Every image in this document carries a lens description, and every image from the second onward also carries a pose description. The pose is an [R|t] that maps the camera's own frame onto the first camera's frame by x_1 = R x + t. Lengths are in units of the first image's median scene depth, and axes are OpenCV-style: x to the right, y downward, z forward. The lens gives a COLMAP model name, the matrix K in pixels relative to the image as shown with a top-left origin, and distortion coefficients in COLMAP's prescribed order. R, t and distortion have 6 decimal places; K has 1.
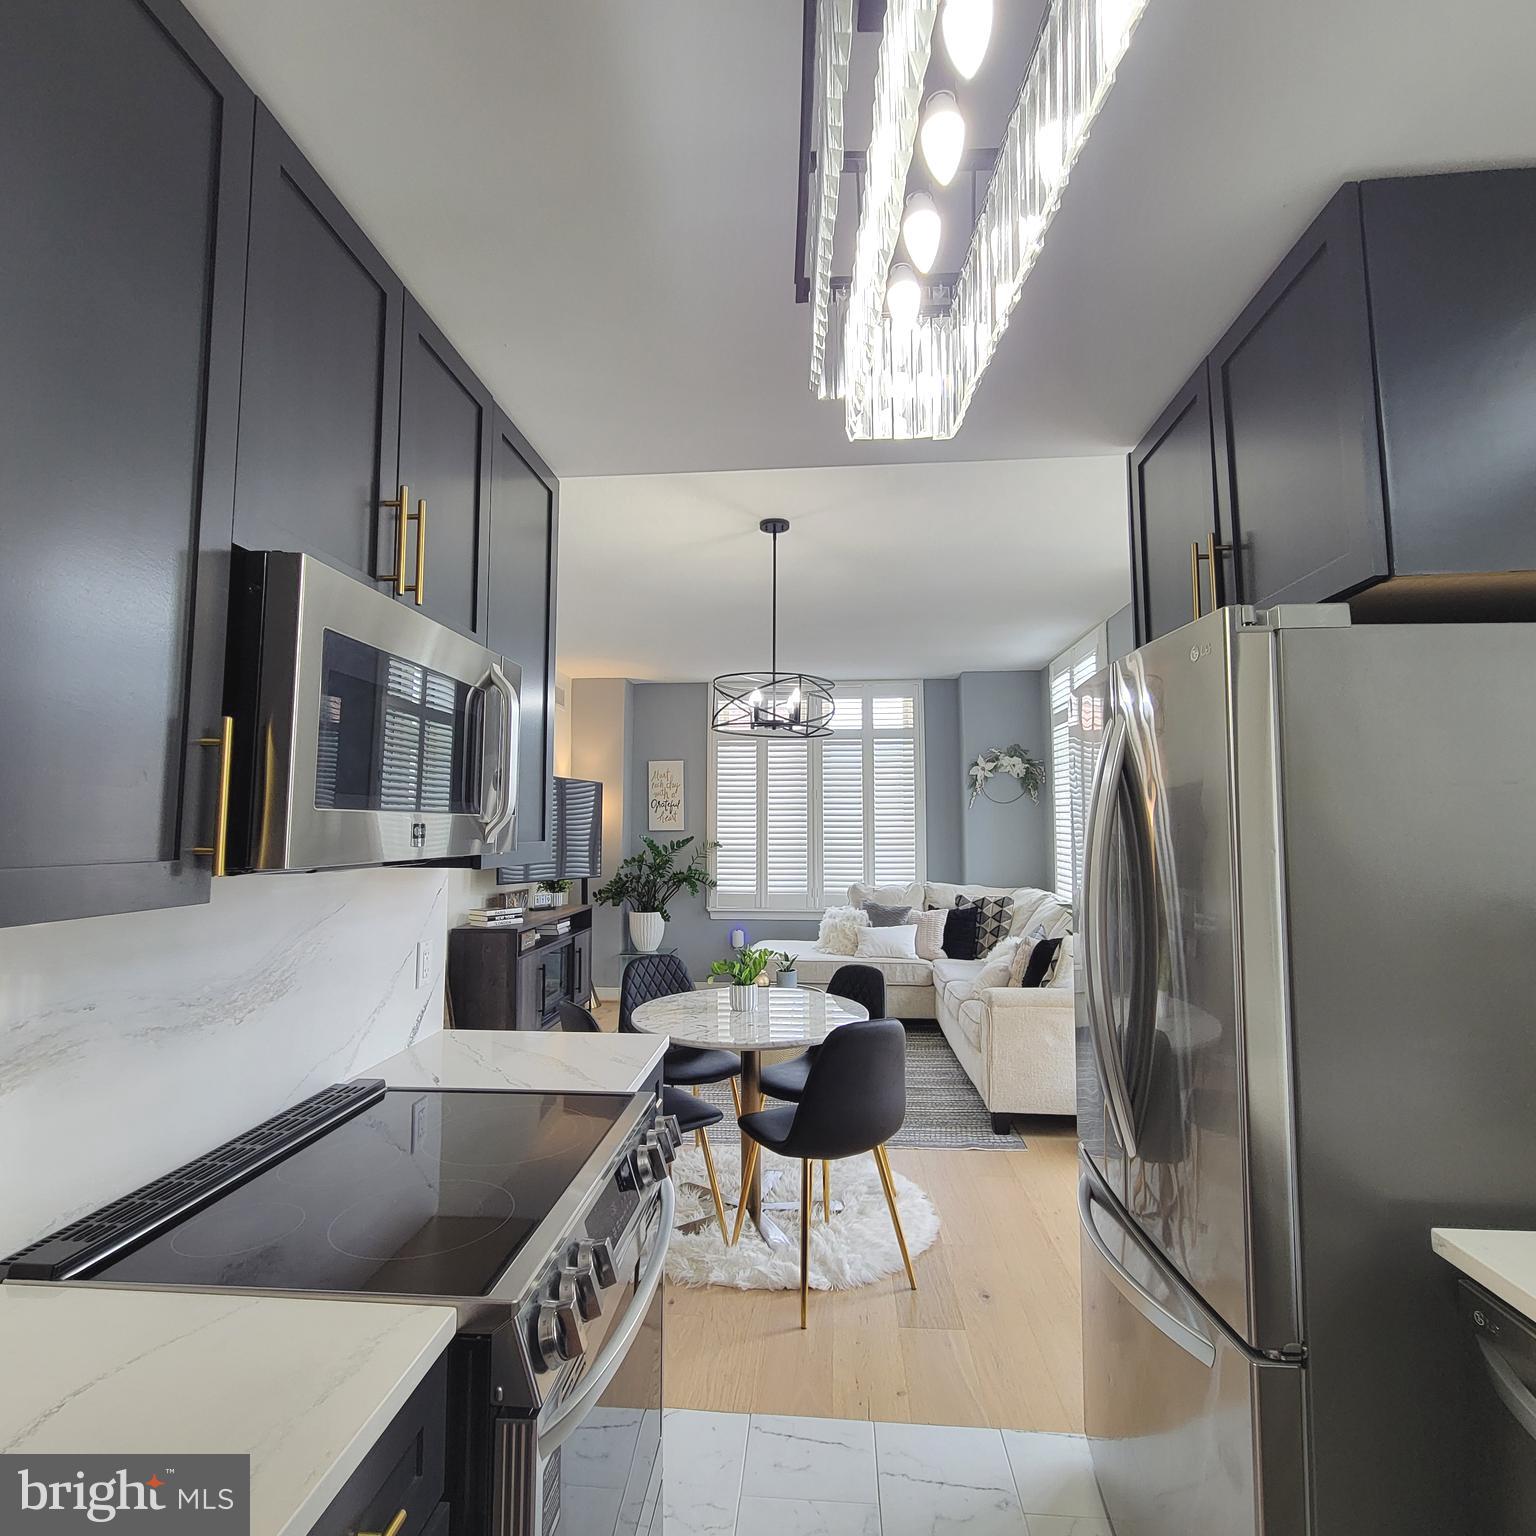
lens RADIAL K [[836.4, 0, 759.7], [0, 836.4, 763.7], [0, 0, 1]] dist [0.002294, -0.002676]
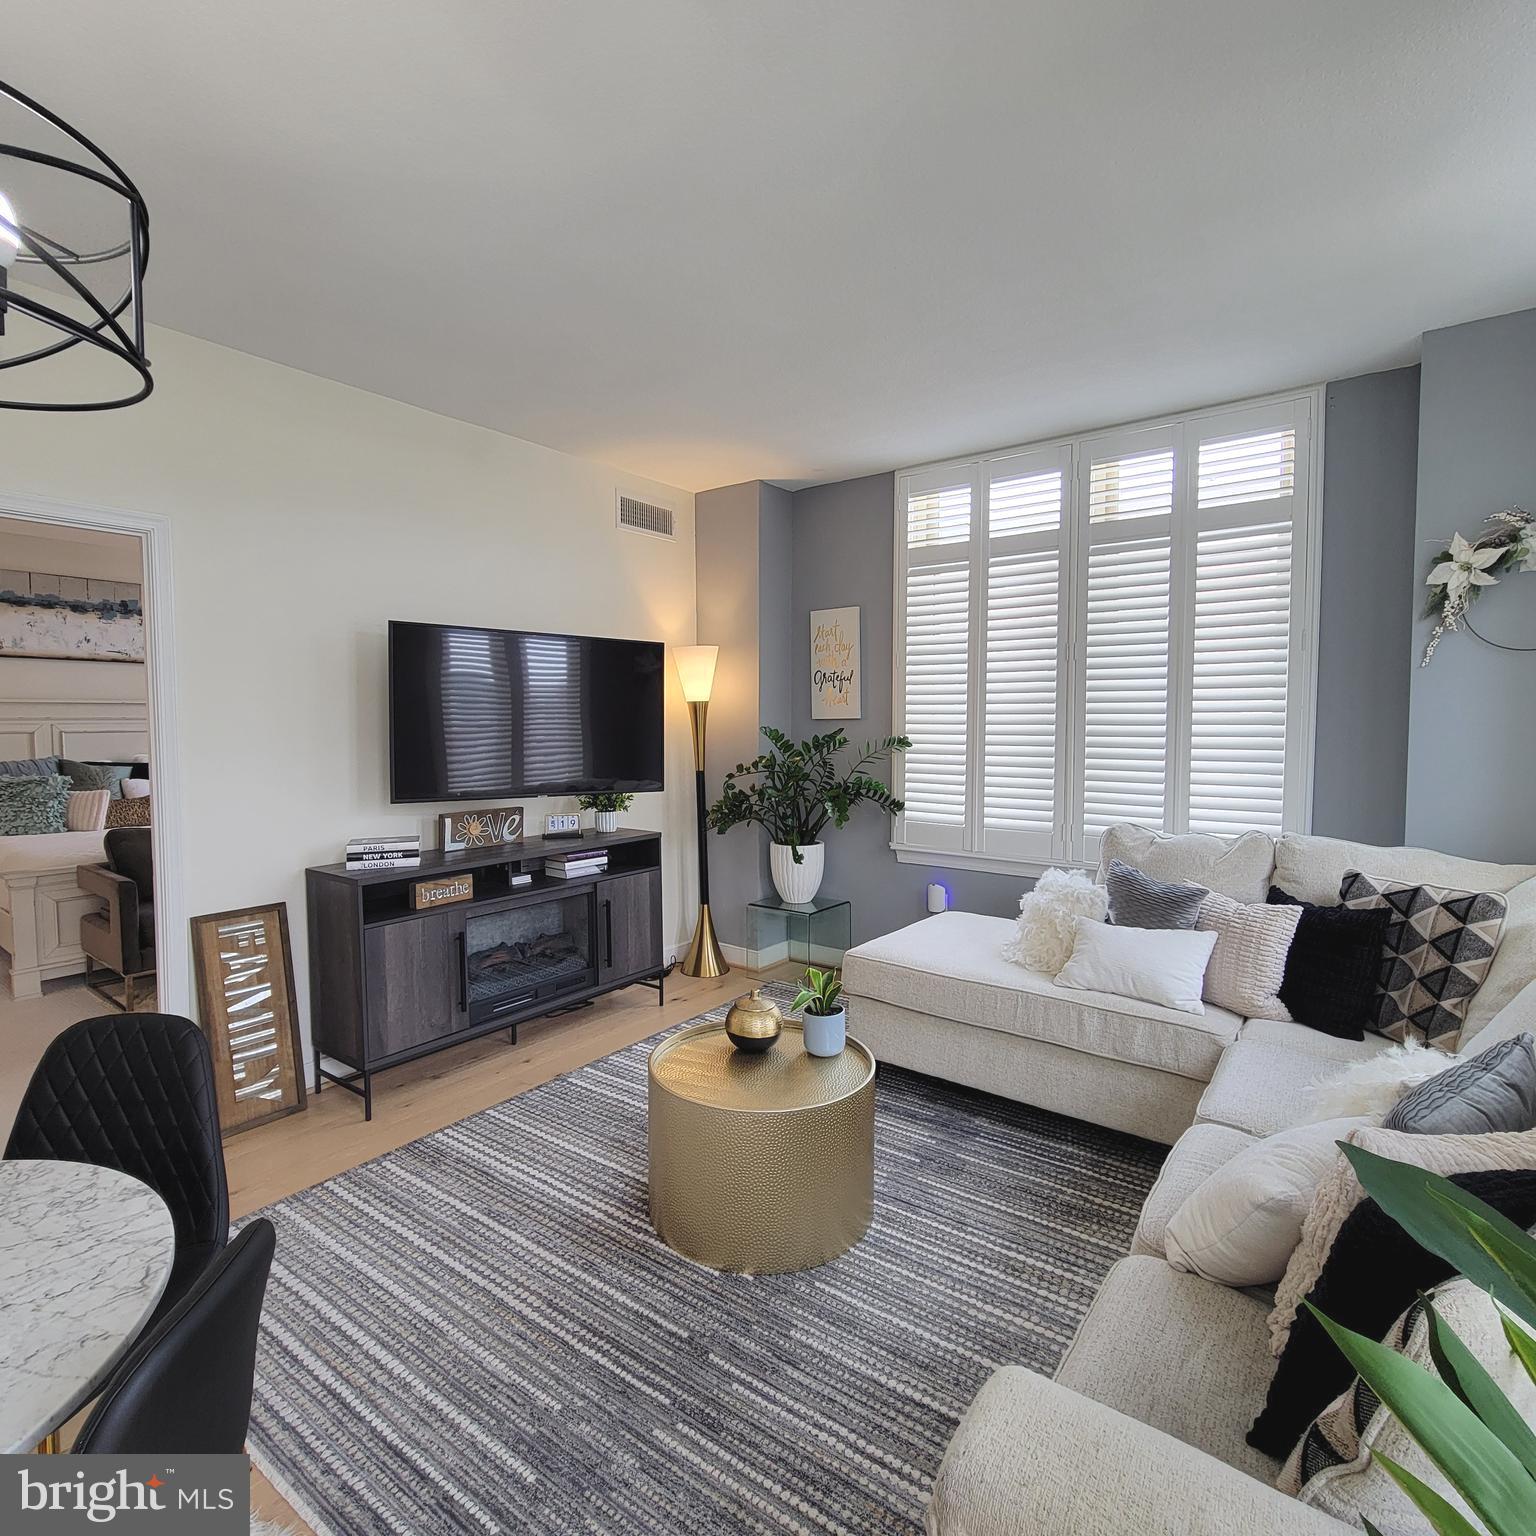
lens RADIAL K [[836.4, 0, 759.7], [0, 836.4, 763.7], [0, 0, 1]] dist [0.002294, -0.002676]
pose [[0.841810, 0.028958, -0.538996, 0.208139], [0.042436, 0.991919, 0.119569, 0.039213], [0.538103, -0.123527, 0.833779, 0.485791]]
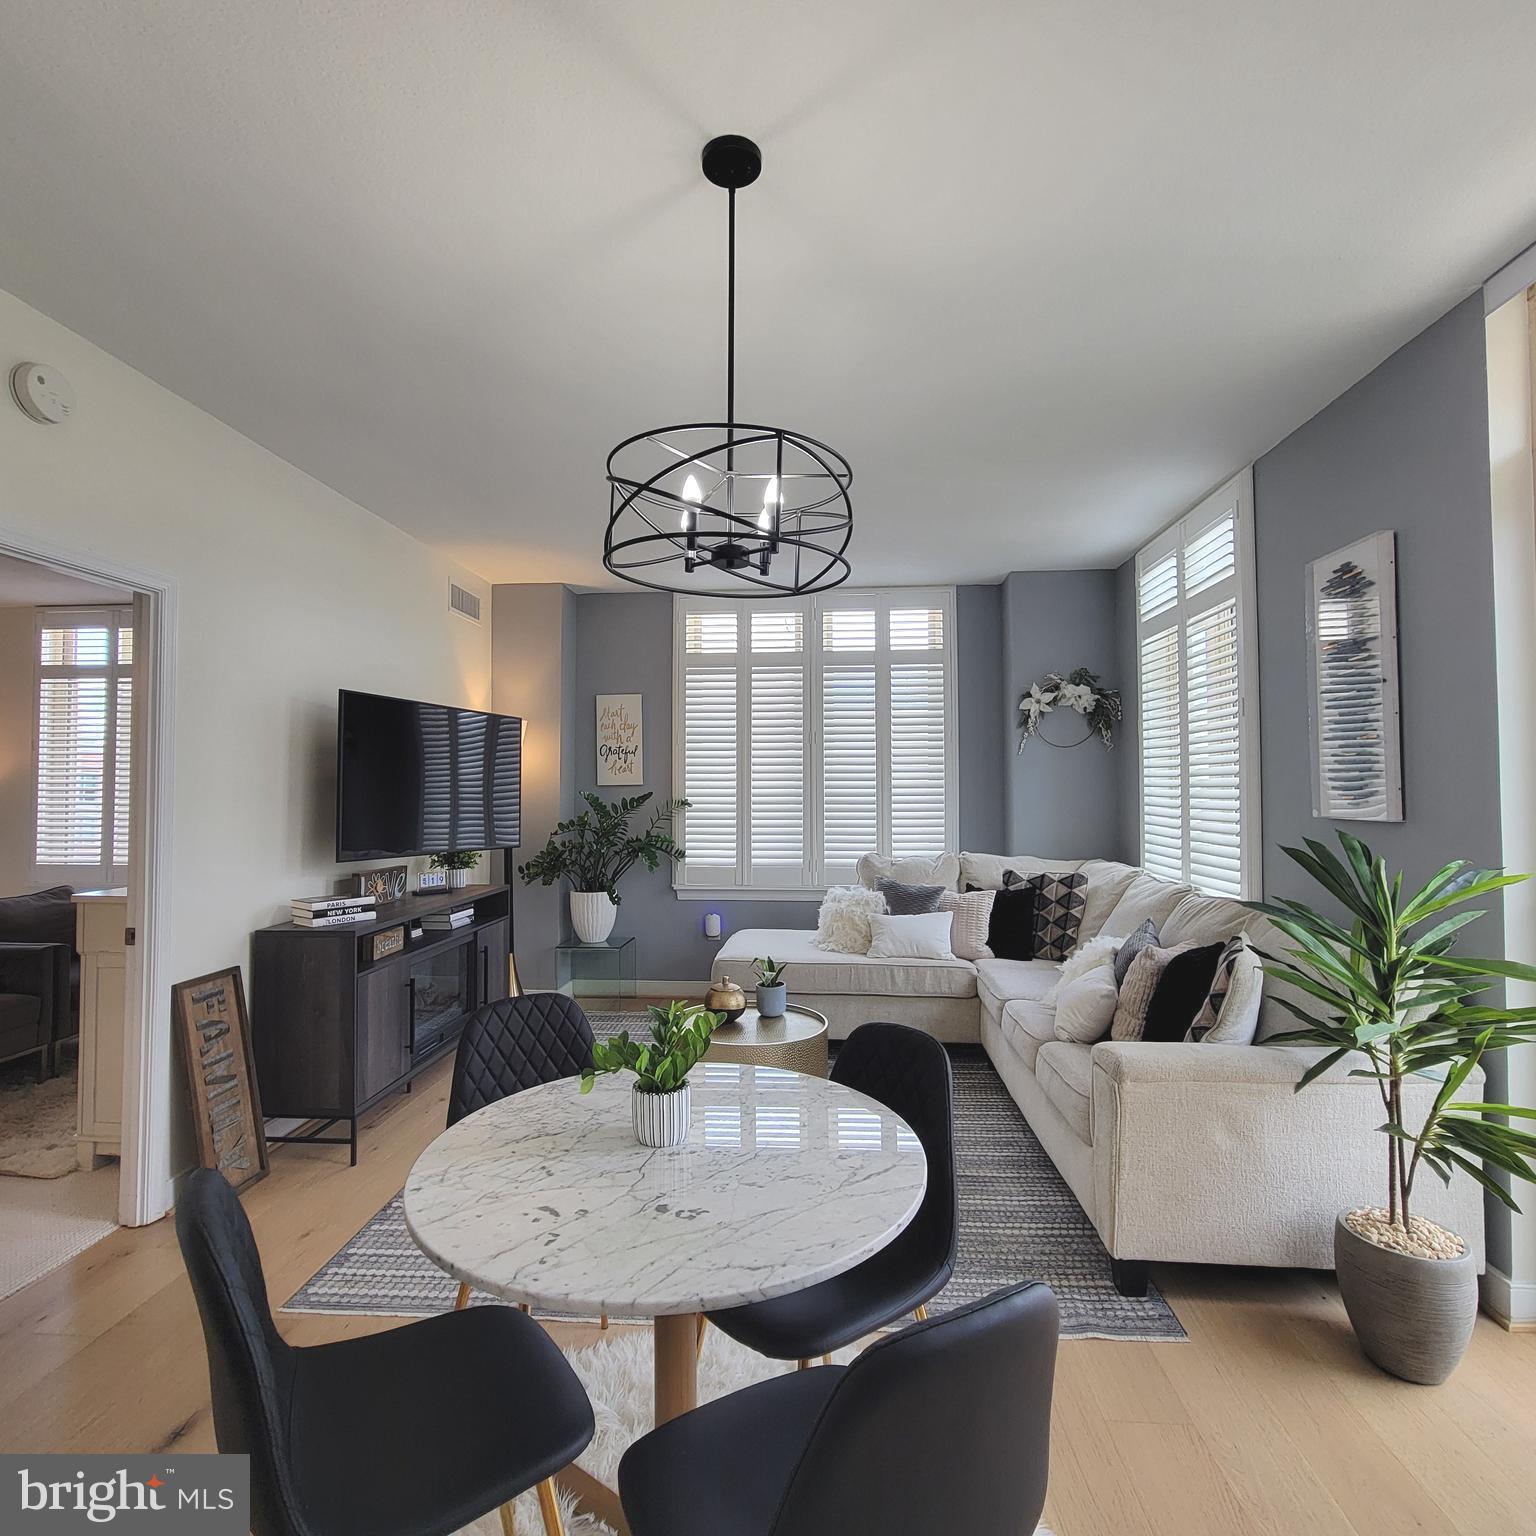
lens RADIAL K [[836.4, 0, 759.7], [0, 836.4, 763.7], [0, 0, 1]] dist [0.002294, -0.002676]
pose [[0.999998, -0.001762, 0.001280, 0.018097], [0.001701, 0.998933, 0.046160, 0.027988], [-0.001360, -0.046158, 0.998933, 0.261900]]
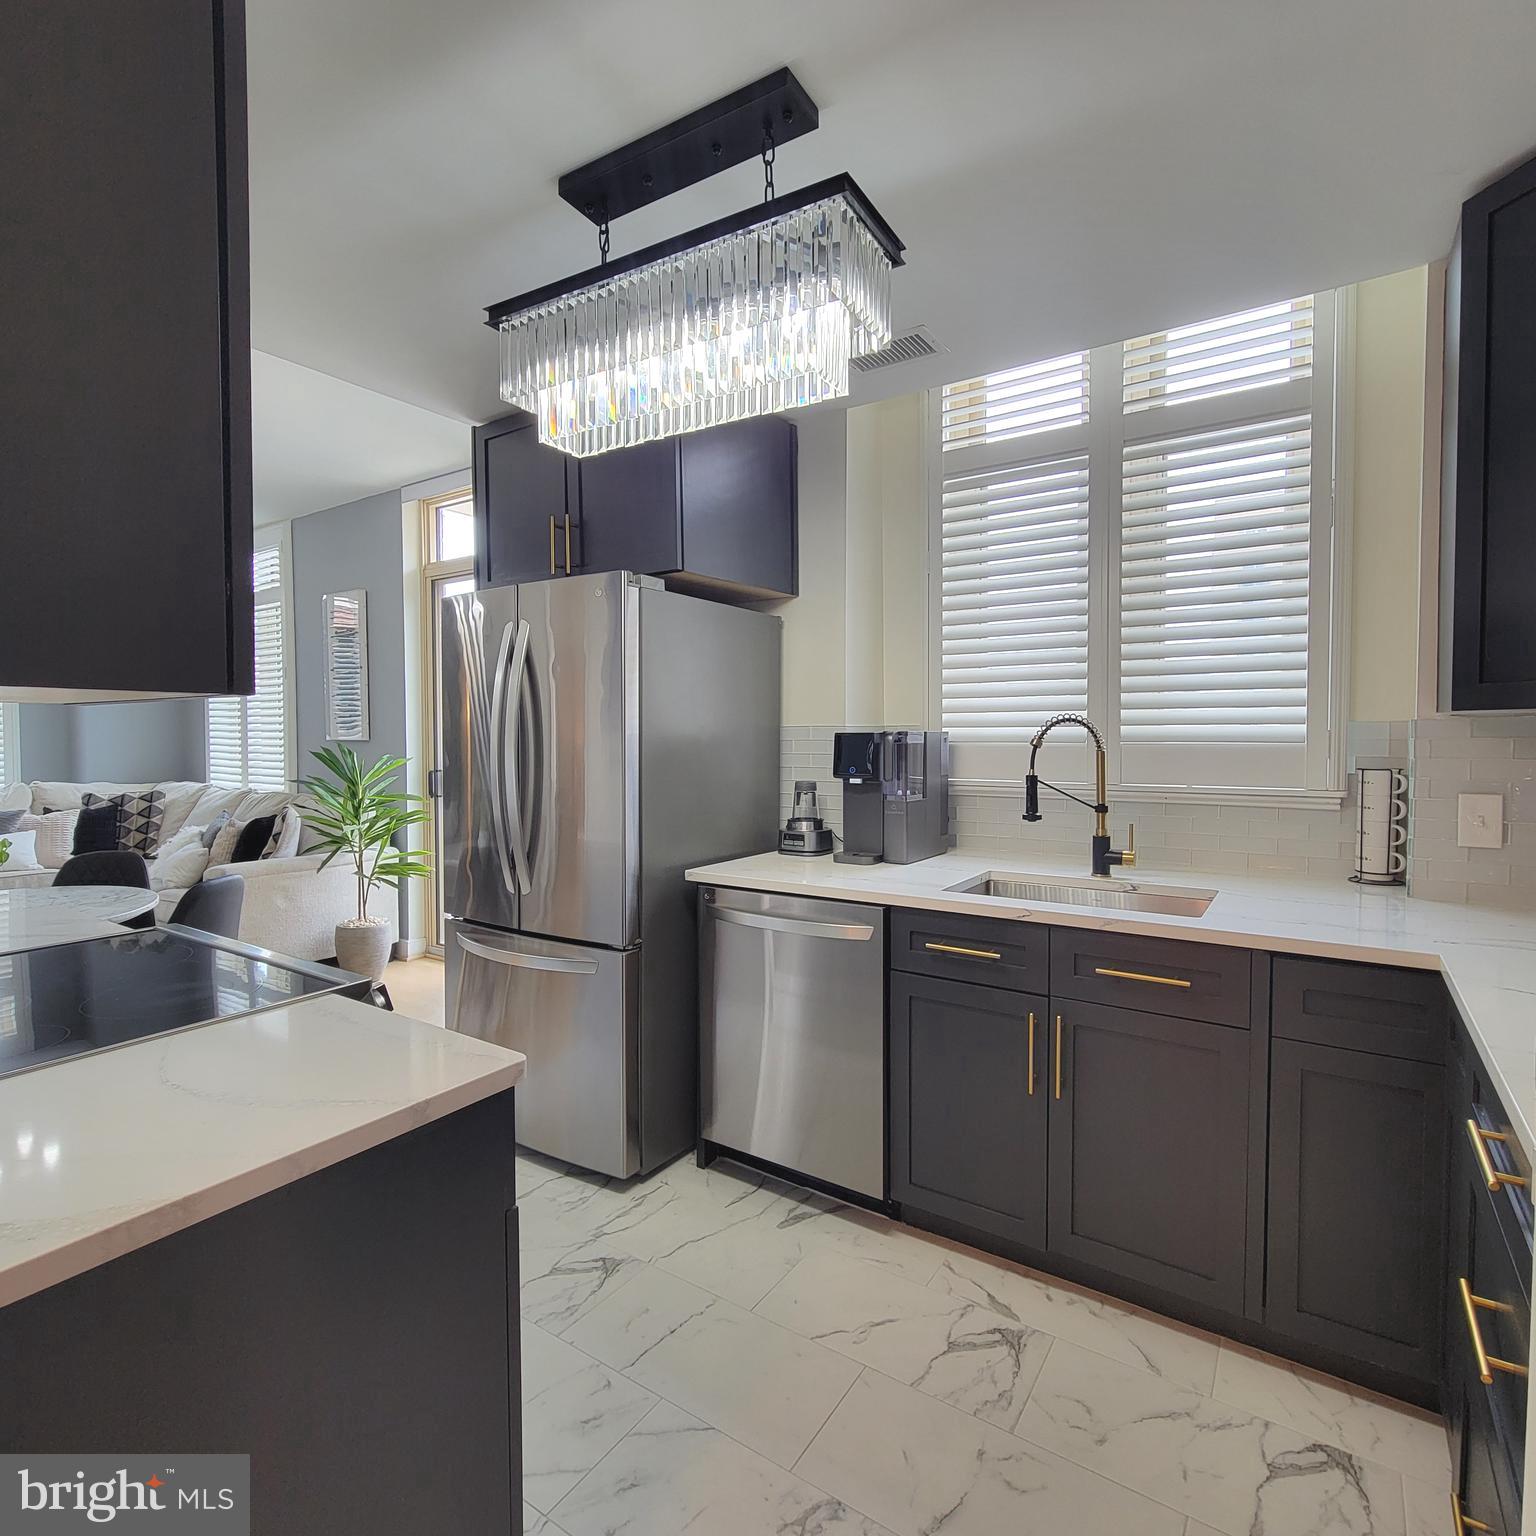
lens RADIAL K [[836.4, 0, 759.7], [0, 836.4, 763.7], [0, 0, 1]] dist [0.002294, -0.002676]
pose [[0.488822, -0.030396, 0.871854, -0.179188], [-0.064463, 0.995402, 0.070845, 0.017164], [-0.869999, -0.090833, 0.484615, -0.040028]]
